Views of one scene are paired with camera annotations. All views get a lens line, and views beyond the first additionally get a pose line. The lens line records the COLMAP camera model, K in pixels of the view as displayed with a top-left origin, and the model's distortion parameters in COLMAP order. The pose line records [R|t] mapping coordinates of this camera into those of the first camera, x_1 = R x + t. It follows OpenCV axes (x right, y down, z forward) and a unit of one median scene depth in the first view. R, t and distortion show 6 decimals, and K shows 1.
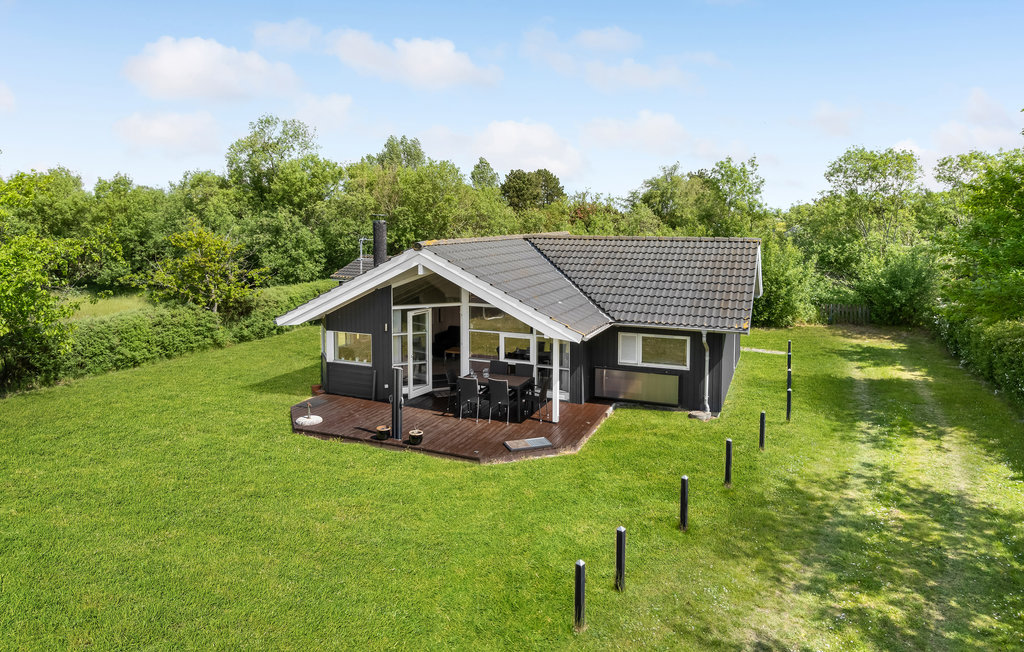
lens RADIAL K [[635.9, 0, 523.4], [0, 635.9, 269.0], [0, 0, 1]] dist [-0.002283, 0.010043]
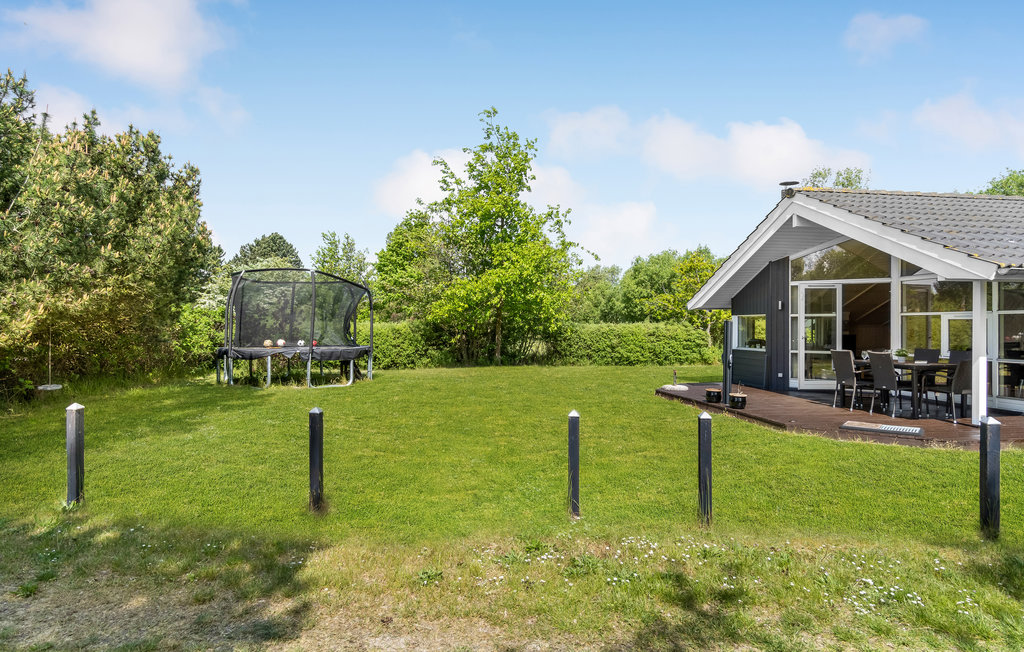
lens RADIAL K [[583.8, 0, 513.7], [0, 583.8, 323.2], [0, 0, 1]] dist [0.006651, -0.000748]
pose [[0.550475, -0.001060, -0.834851, 0.192724], [-0.062989, 0.997096, -0.042799, 0.134080], [0.832472, 0.076146, 0.548809, 0.203132]]
